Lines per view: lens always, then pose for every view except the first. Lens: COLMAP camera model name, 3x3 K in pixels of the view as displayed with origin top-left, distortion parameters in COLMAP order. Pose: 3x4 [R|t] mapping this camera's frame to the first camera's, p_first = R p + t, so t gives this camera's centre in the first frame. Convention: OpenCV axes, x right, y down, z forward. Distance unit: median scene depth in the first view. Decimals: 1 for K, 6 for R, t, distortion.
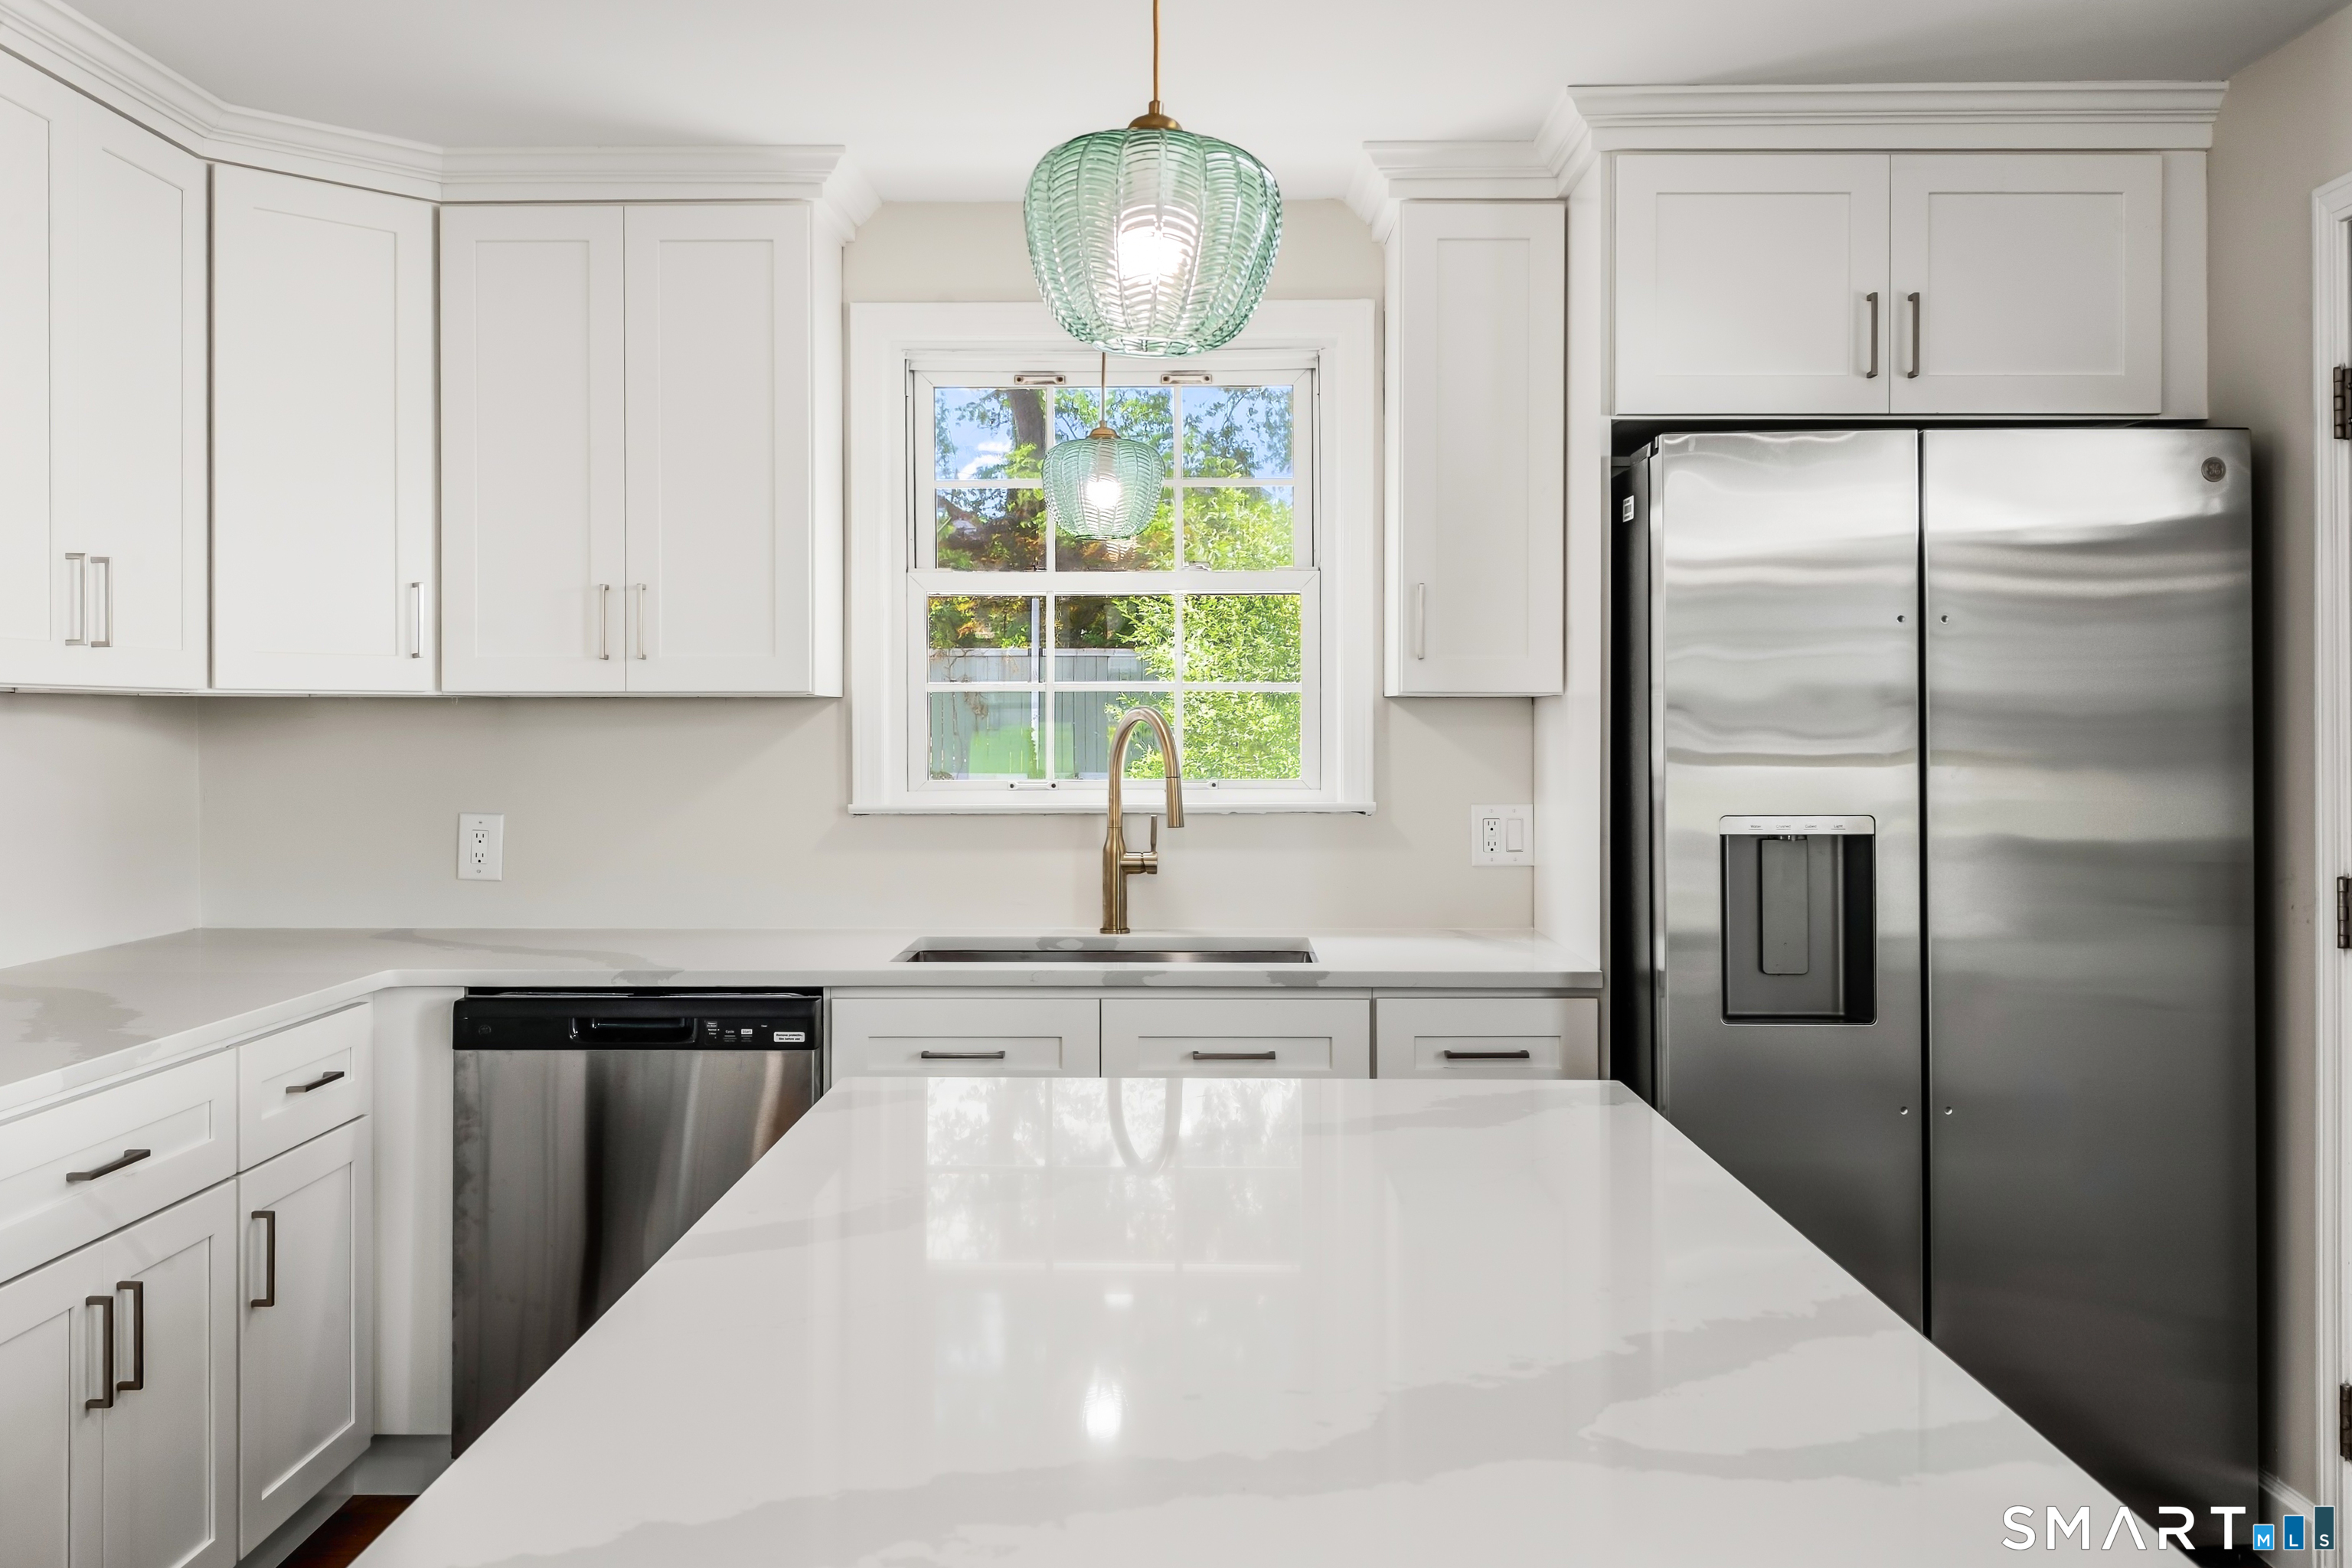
lens RADIAL K [[1929.2, 0, 1178.5], [0, 1929.2, 743.0], [0, 0, 1]] dist [0.027969, -0.000227]
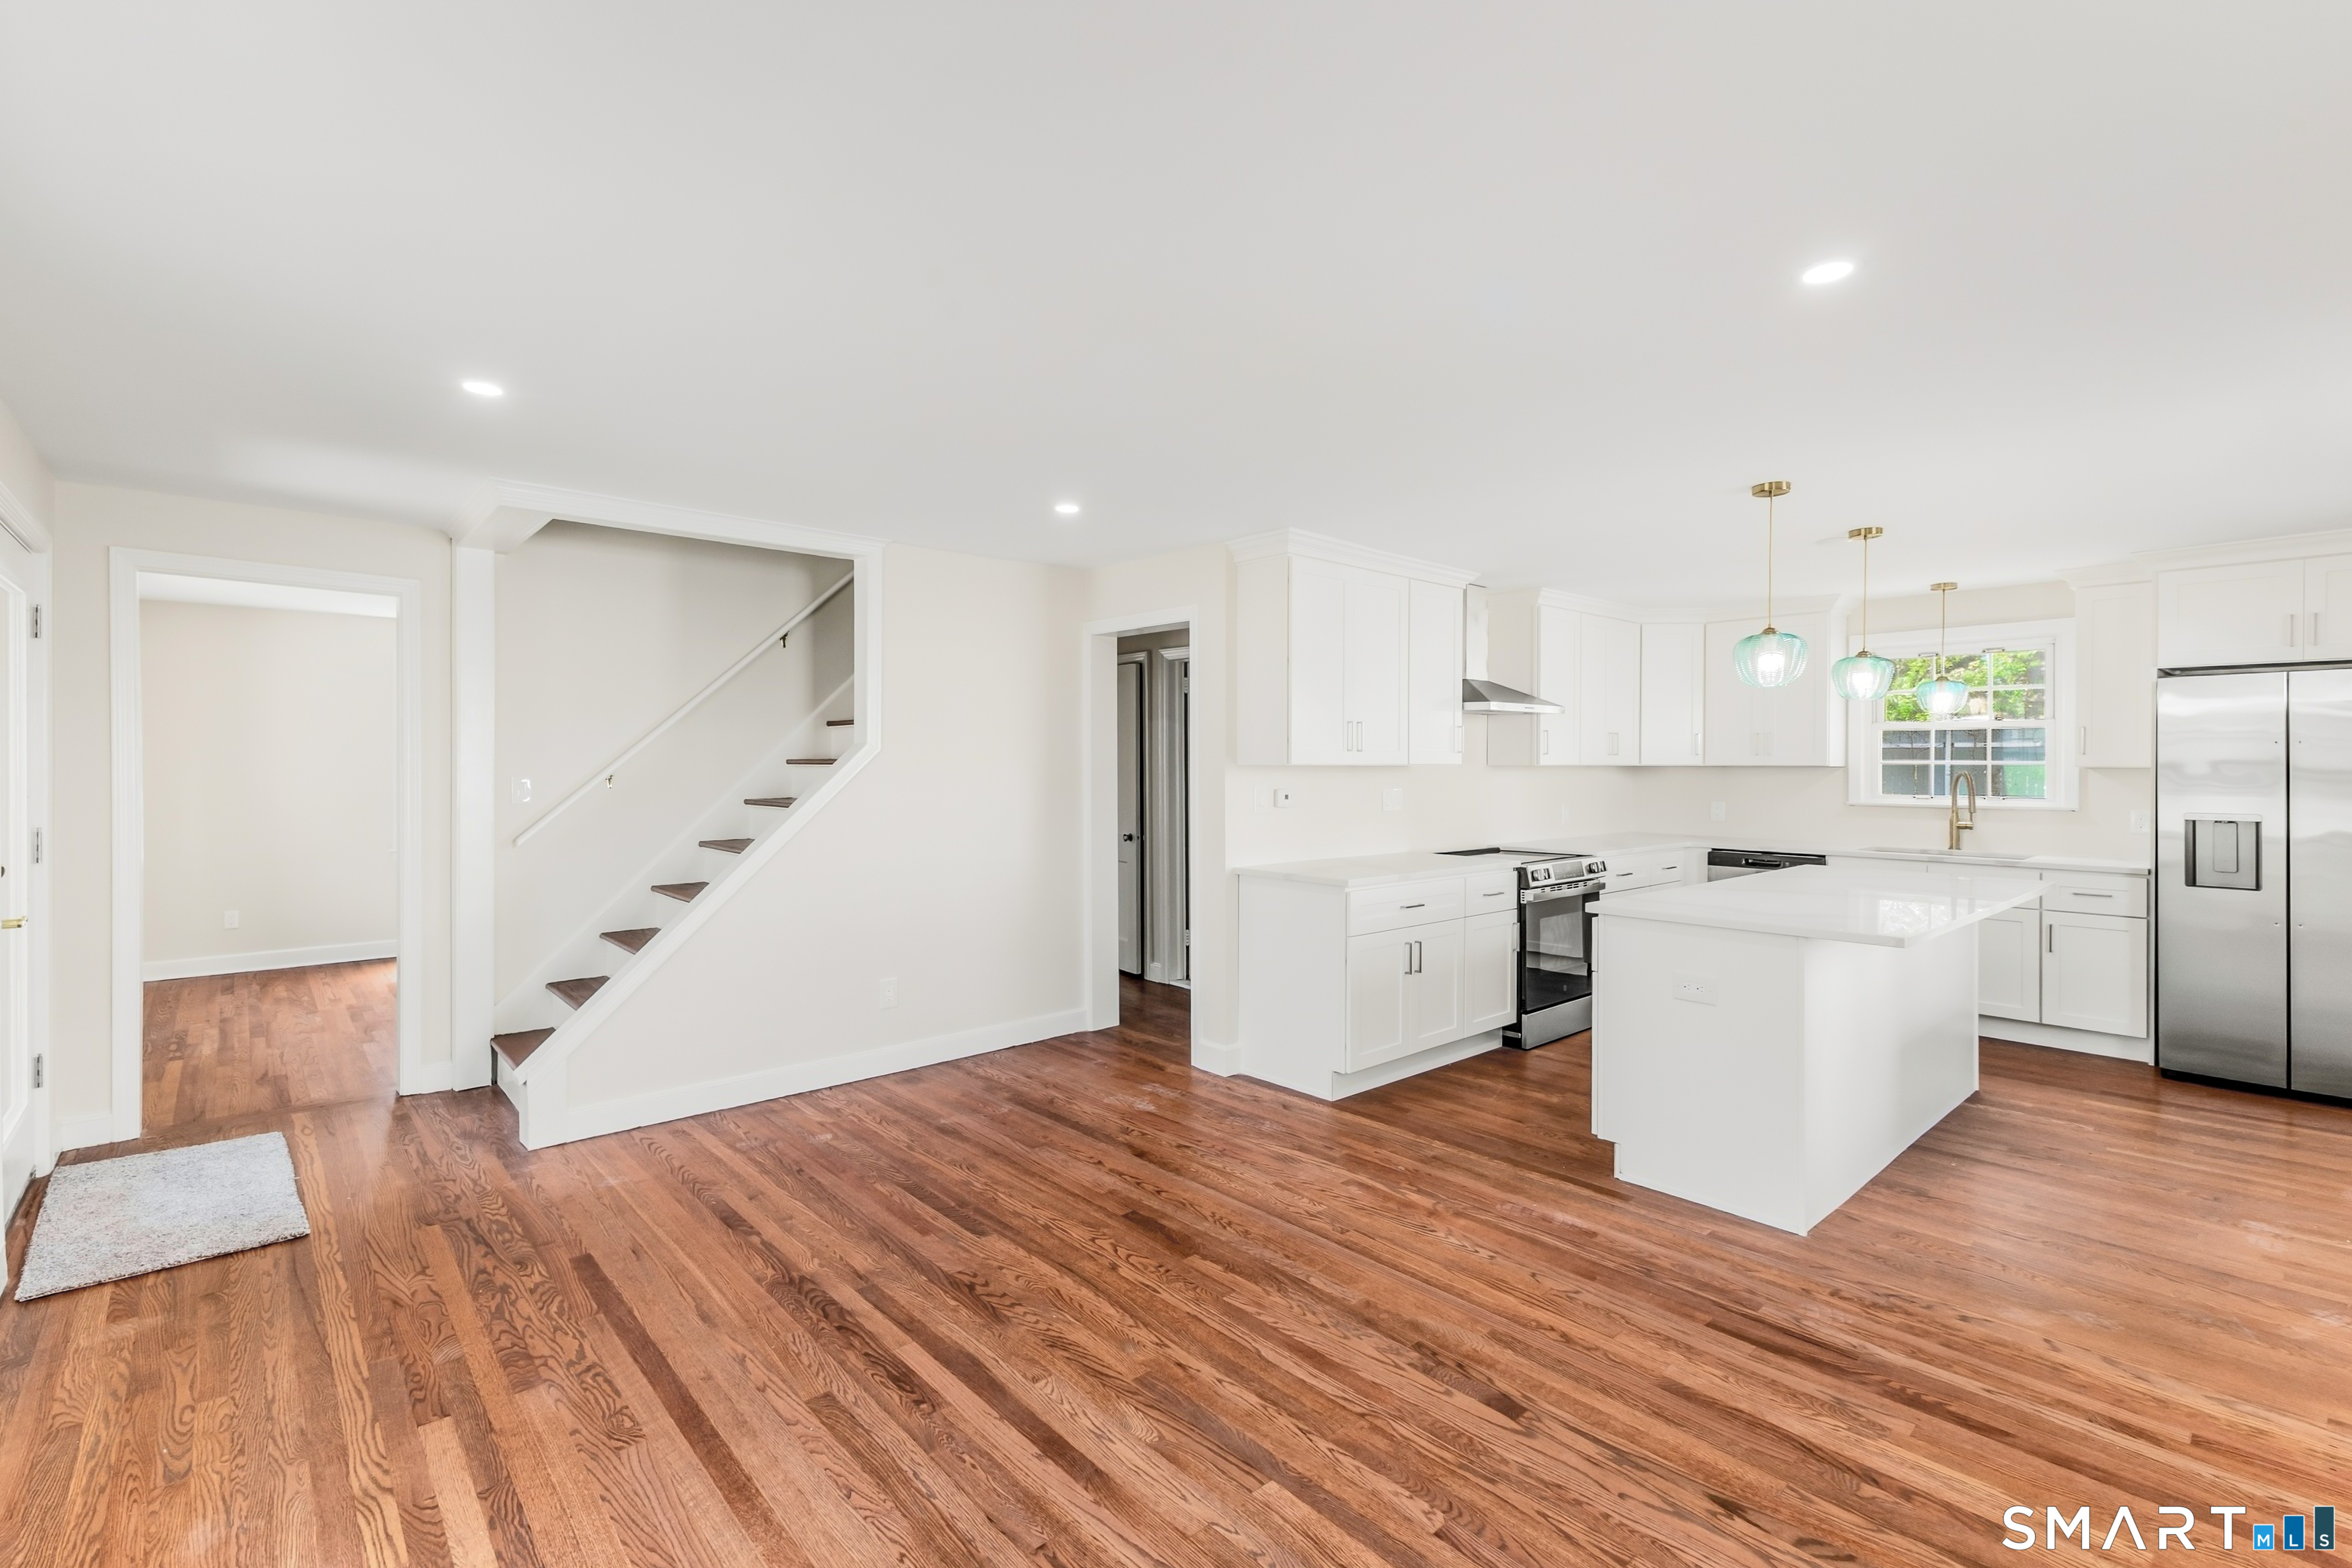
lens RADIAL K [[1022.8, 0, 1176.0], [0, 1022.8, 784.0], [0, 0, 1]] dist [0.001811, -0.000144]
pose [[0.669062, 0.017435, -0.743002, 0.341294], [-0.013457, 0.999845, 0.011344, -0.000233], [0.743085, 0.002409, 0.669193, -0.917559]]
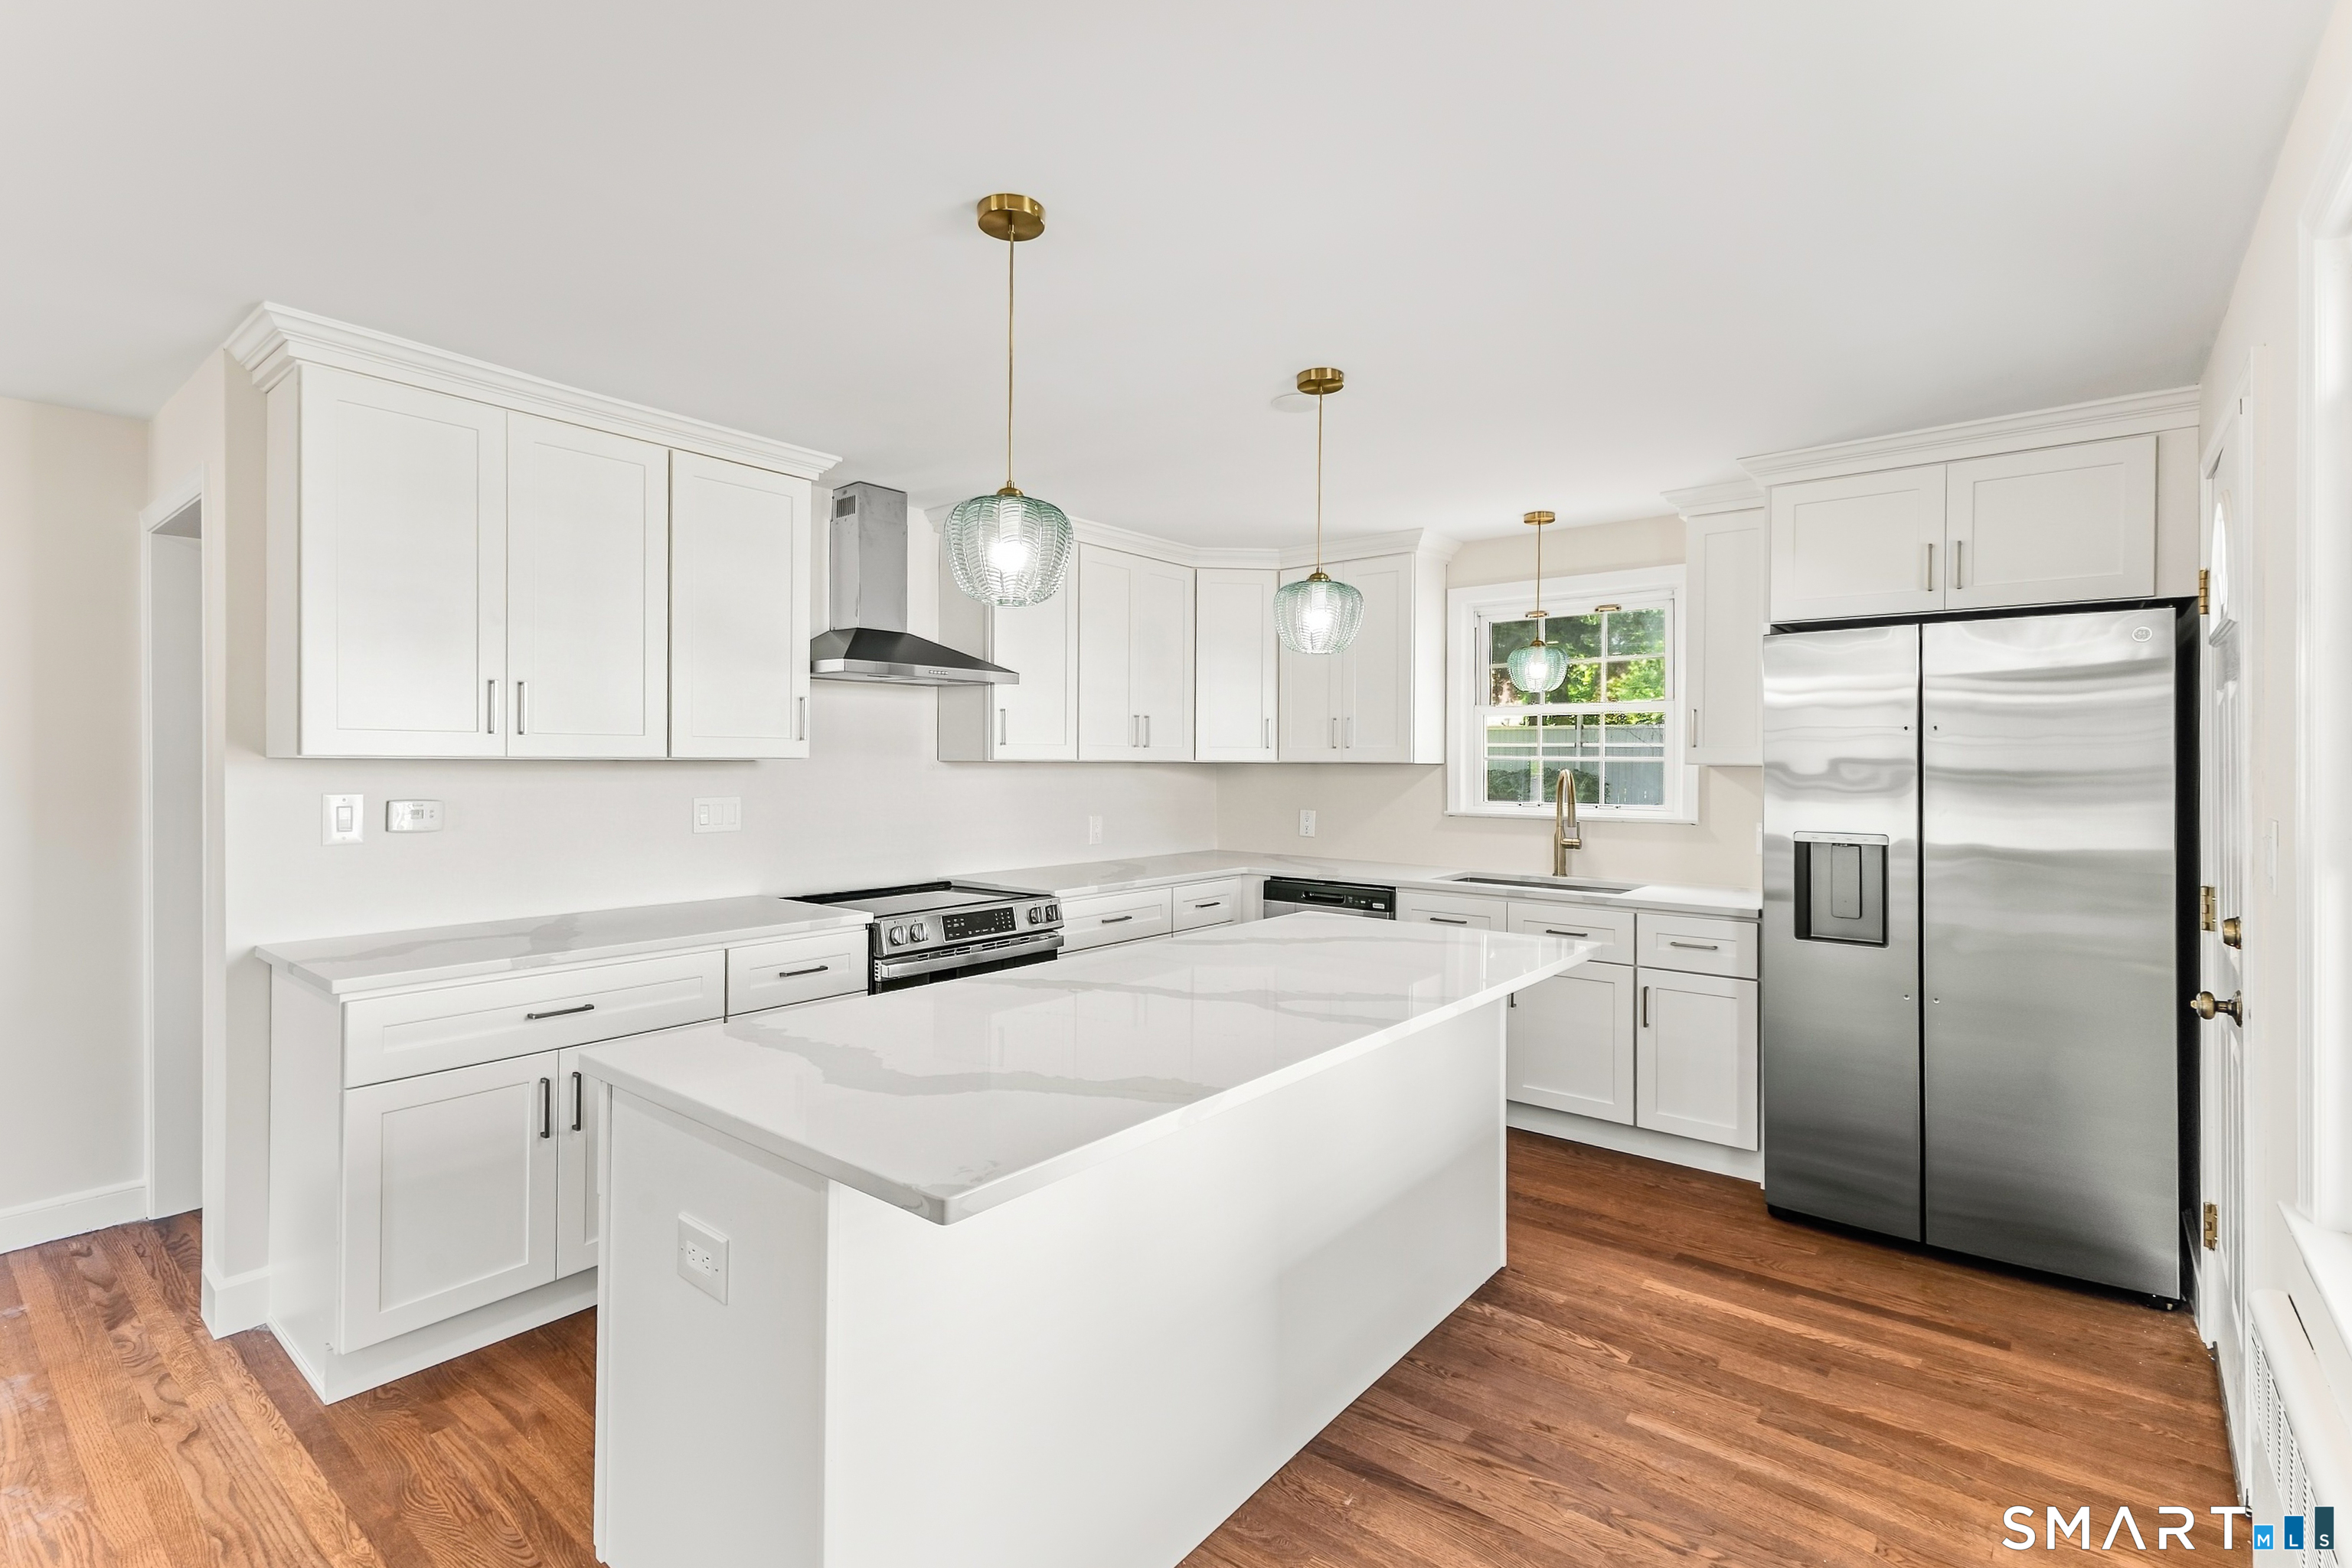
lens RADIAL K [[1060.8, 0, 1176.0], [0, 1060.8, 784.0], [0, 0, 1]] dist [0.015553, -0.000097]
pose [[0.784844, 0.018215, -0.619426, 0.382239], [-0.014432, 0.999834, 0.011116, -0.009811], [0.619526, 0.000215, 0.784976, -0.182945]]
